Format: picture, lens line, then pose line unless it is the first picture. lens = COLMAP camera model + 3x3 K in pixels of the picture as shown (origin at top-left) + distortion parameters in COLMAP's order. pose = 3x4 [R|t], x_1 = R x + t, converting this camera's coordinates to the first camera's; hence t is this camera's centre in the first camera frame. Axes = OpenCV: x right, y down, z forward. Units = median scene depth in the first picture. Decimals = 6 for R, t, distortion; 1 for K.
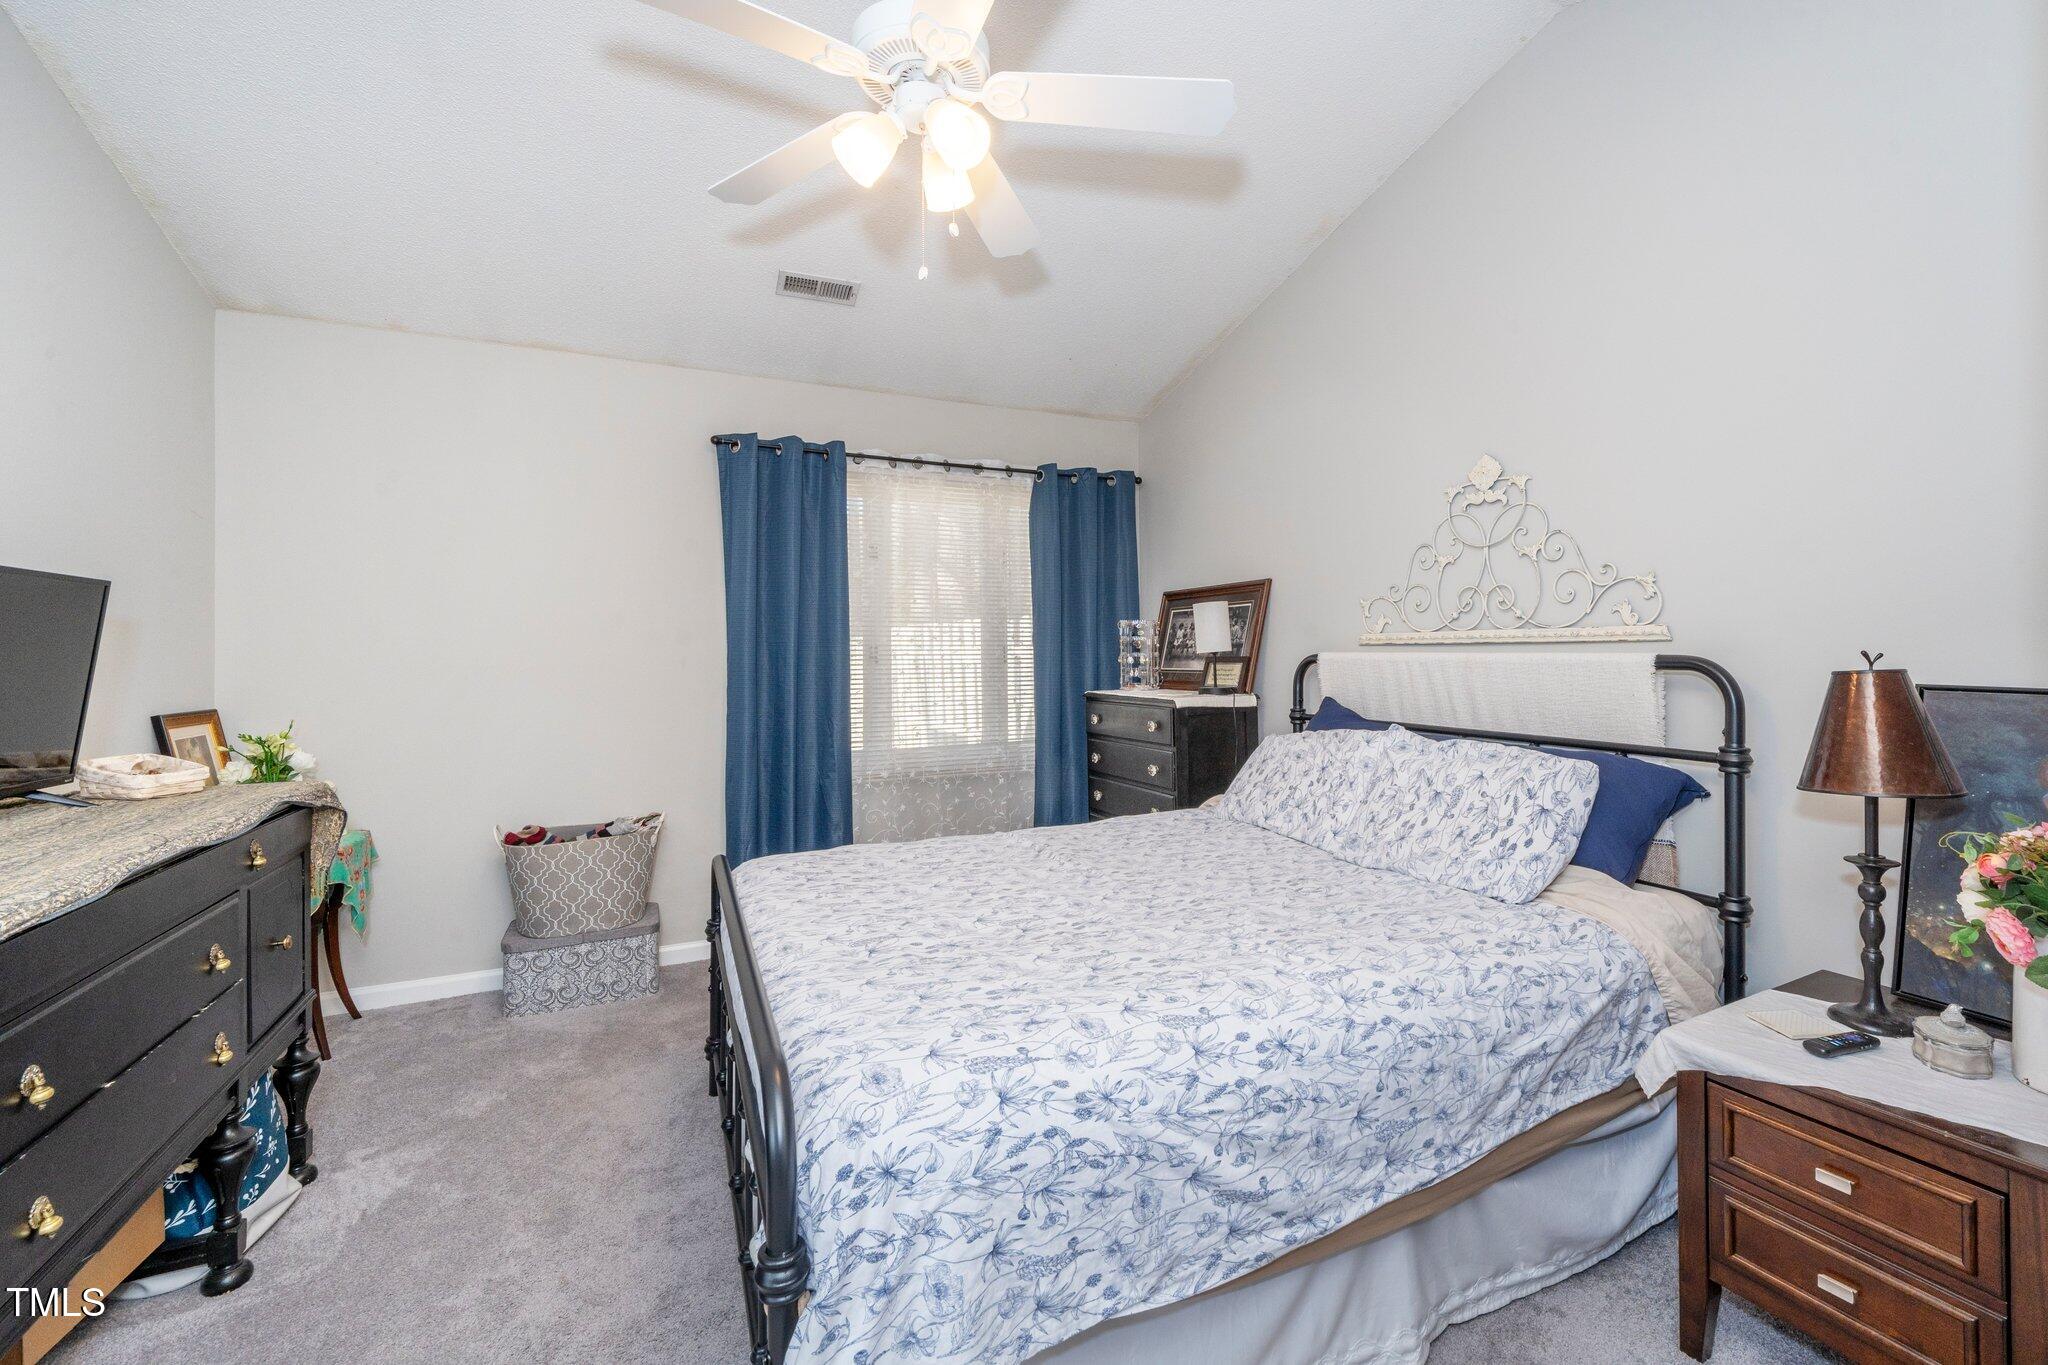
lens RADIAL K [[833.6, 0, 1065.4], [0, 833.6, 651.3], [0, 0, 1]] dist [-0.002546, -0.000702]
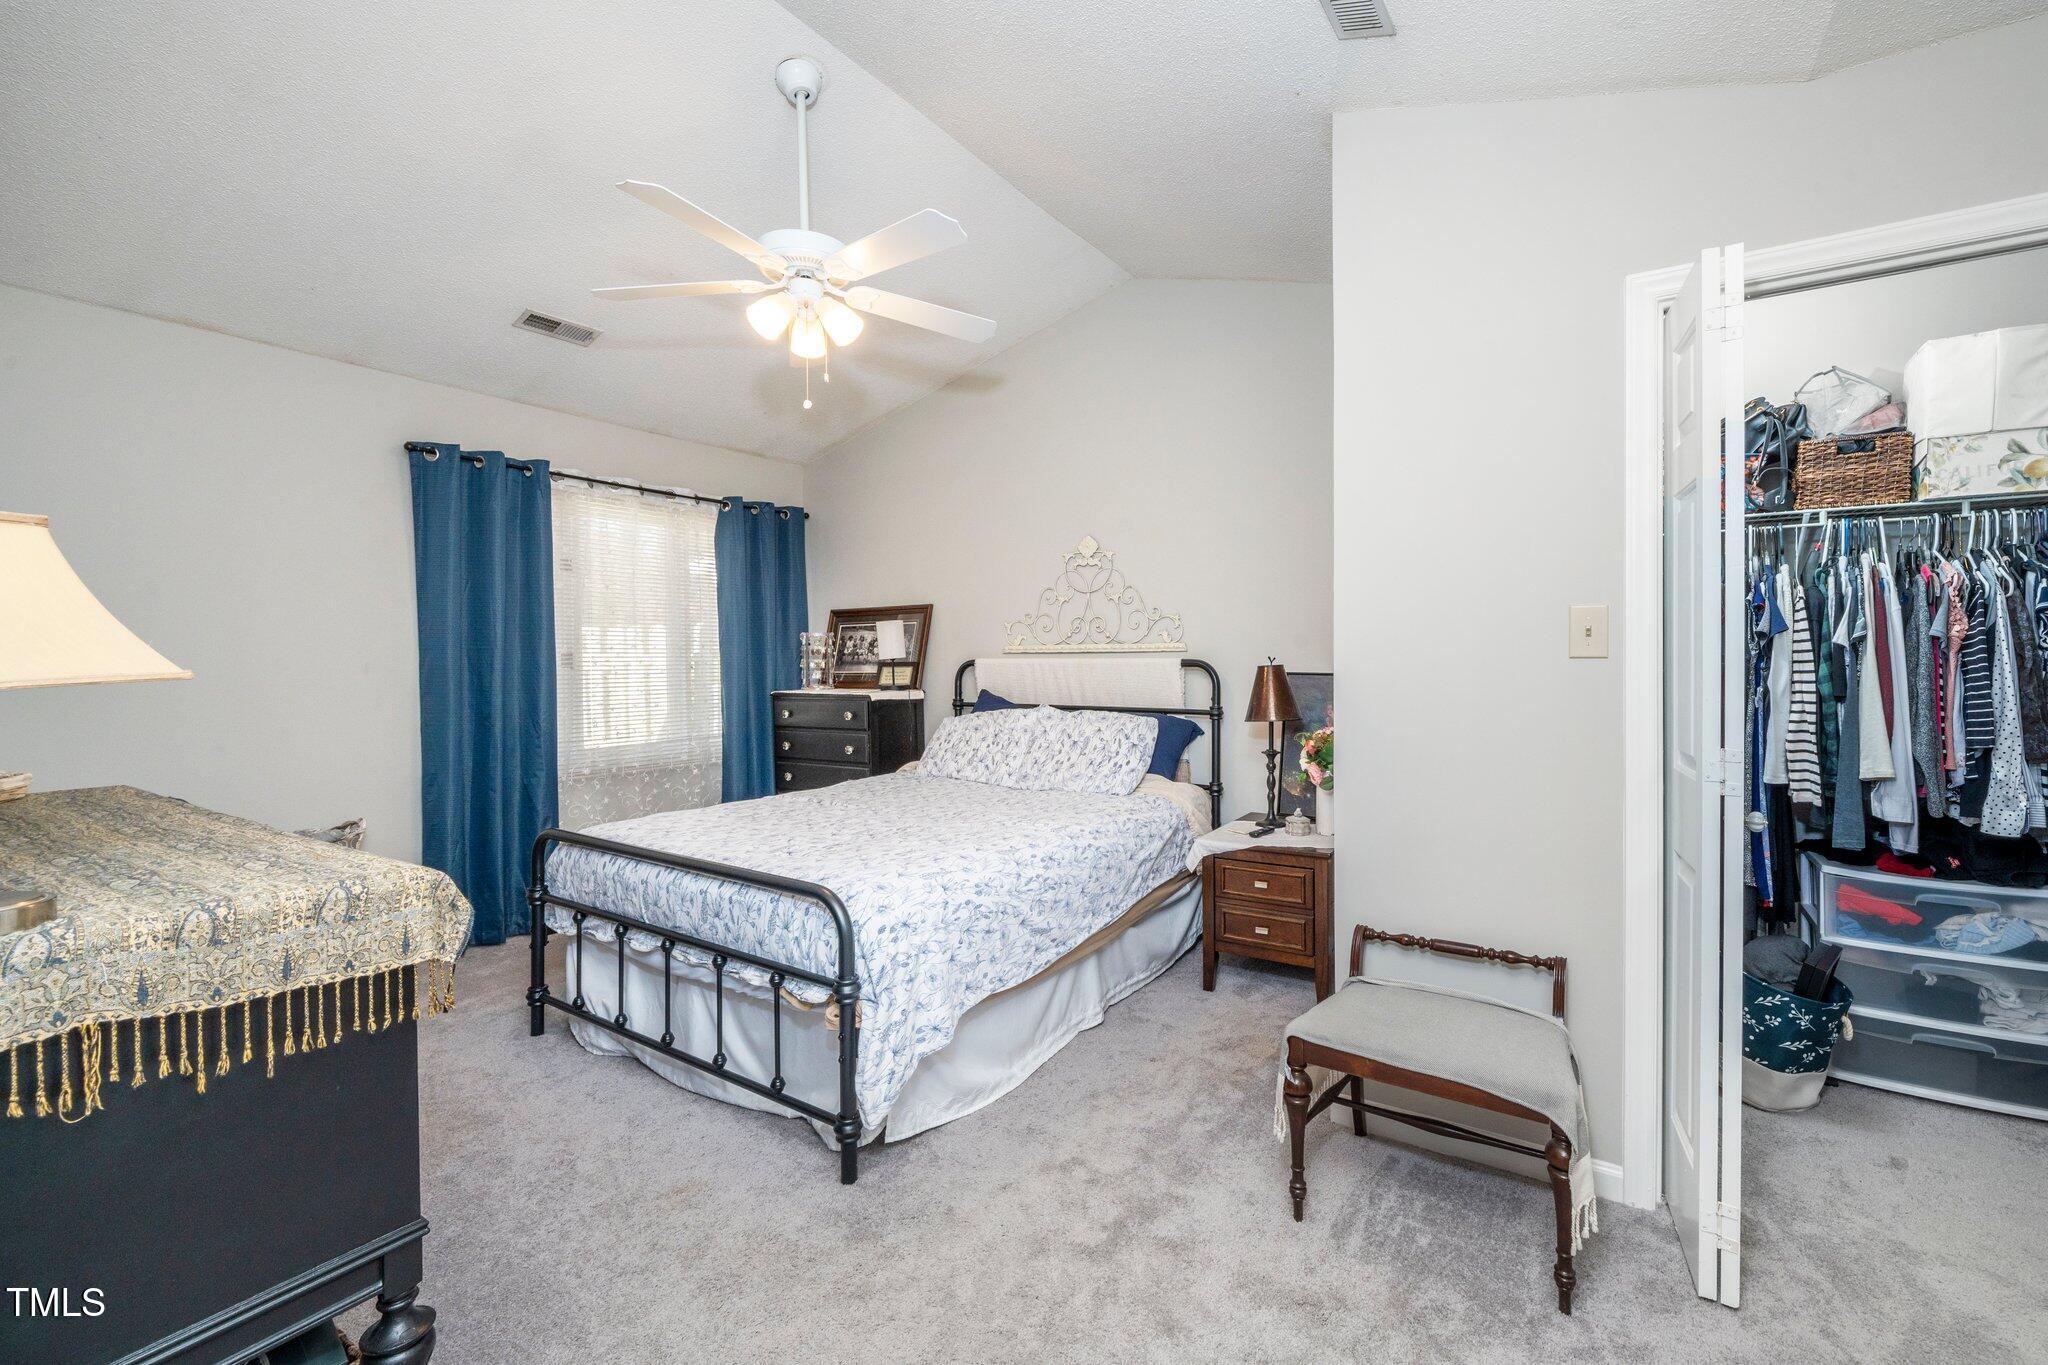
lens RADIAL K [[833.6, 0, 1024.0], [0, 833.6, 674.8], [0, 0, 1]] dist [-0.002546, -0.000702]
pose [[0.873336, -0.008981, 0.487035, -0.497080], [0.000314, 0.999840, 0.017874, 0.005795], [-0.487118, -0.015457, 0.873200, -0.446579]]
